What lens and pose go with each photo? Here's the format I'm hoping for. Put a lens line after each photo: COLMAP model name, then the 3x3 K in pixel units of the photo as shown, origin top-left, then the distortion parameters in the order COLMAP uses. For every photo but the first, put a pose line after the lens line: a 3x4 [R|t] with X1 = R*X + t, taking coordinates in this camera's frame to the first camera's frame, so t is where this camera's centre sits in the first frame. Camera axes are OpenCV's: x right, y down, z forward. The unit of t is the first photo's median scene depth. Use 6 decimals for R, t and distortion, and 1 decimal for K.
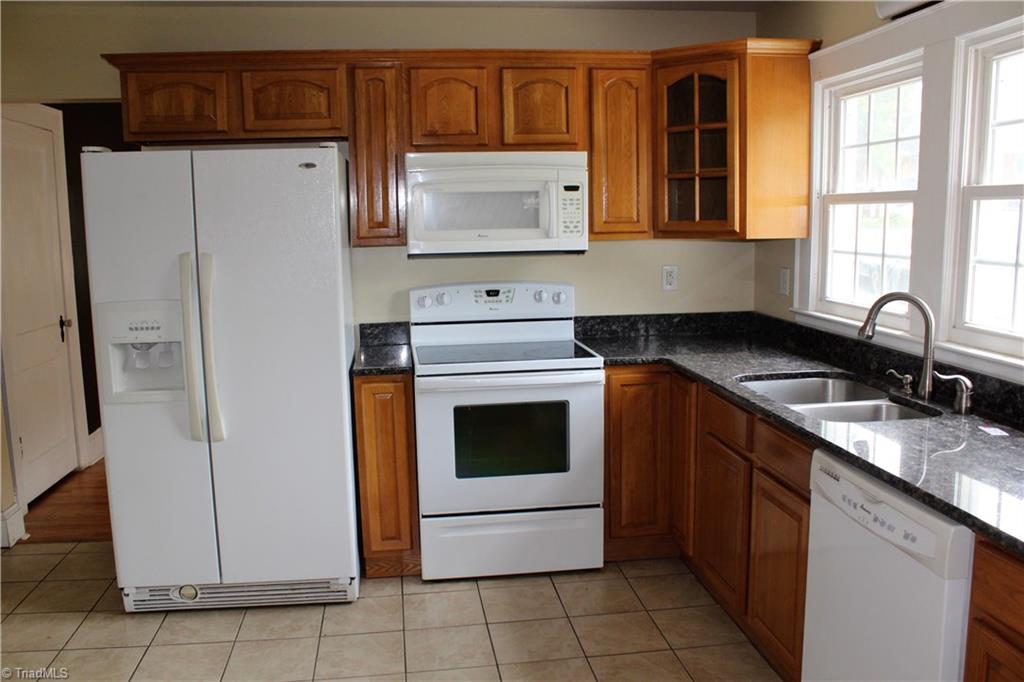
lens RADIAL K [[856.2, 0, 509.6], [0, 856.2, 347.4], [0, 0, 1]] dist [-0.163727, 0.140946]
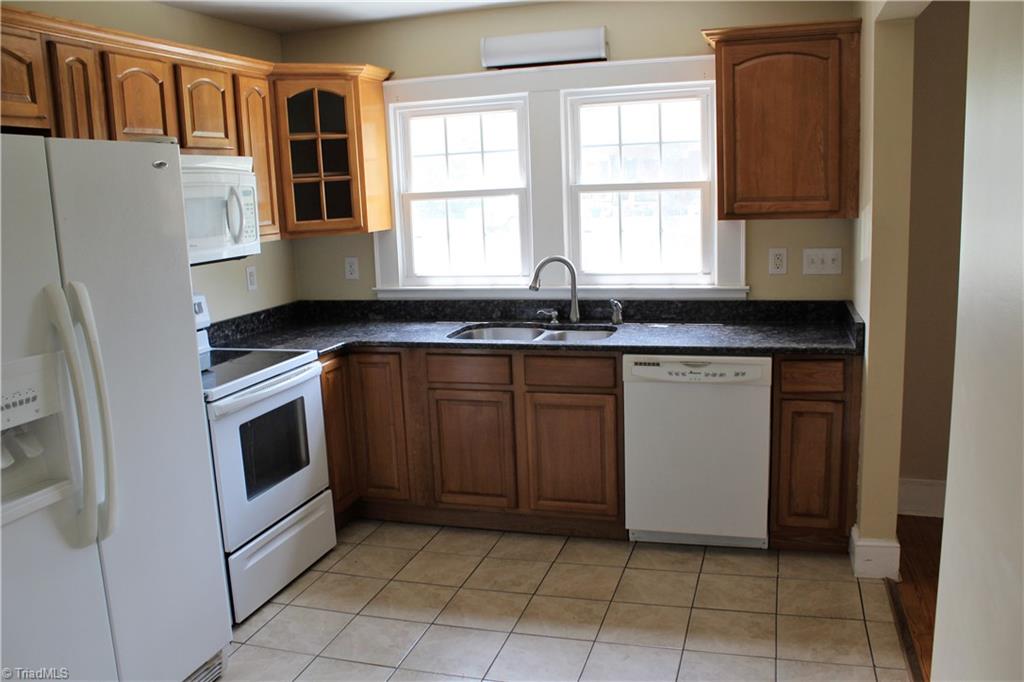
lens RADIAL K [[856.2, 0, 509.8], [0, 856.2, 346.9], [0, 0, 1]] dist [-0.163727, 0.140946]
pose [[0.424408, -0.164378, 0.890426, -0.741460], [0.171752, 0.980145, 0.099078, -0.056327], [-0.889033, 0.110883, 0.444214, 0.316432]]
